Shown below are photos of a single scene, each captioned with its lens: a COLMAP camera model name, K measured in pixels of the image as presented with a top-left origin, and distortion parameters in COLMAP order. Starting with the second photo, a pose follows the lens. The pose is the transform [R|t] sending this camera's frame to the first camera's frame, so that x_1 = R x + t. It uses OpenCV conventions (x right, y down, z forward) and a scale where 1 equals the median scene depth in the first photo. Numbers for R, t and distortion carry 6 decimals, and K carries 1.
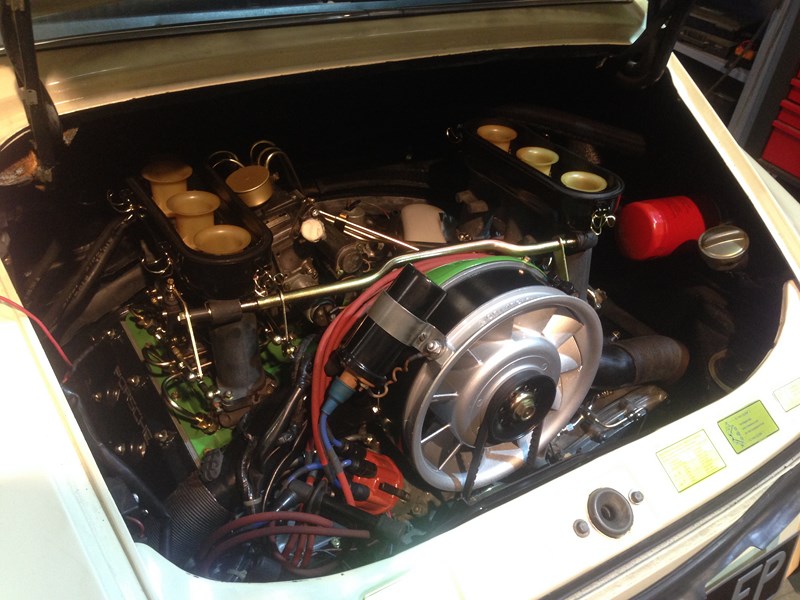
lens RADIAL K [[733.0, 0, 393.8], [0, 733.0, 301.2], [0, 0, 1]] dist [0.068408, 0.000000]
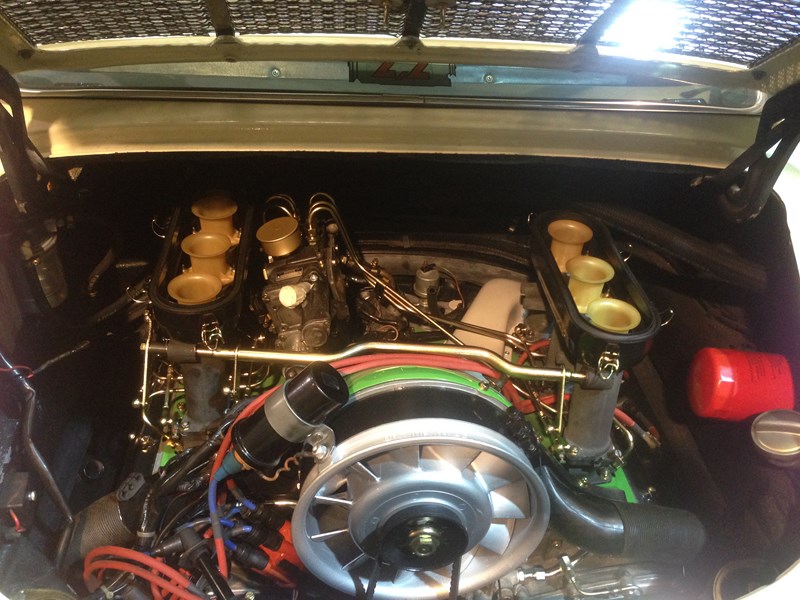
lens RADIAL K [[733.0, 0, 406.6], [0, 733.0, 299.7], [0, 0, 1]] dist [0.068408, 0.000000]
pose [[0.889586, 0.255491, -0.378630, 0.430152], [-0.253696, 0.965686, 0.055569, -0.194185], [0.379835, 0.046623, 0.923878, 0.123892]]
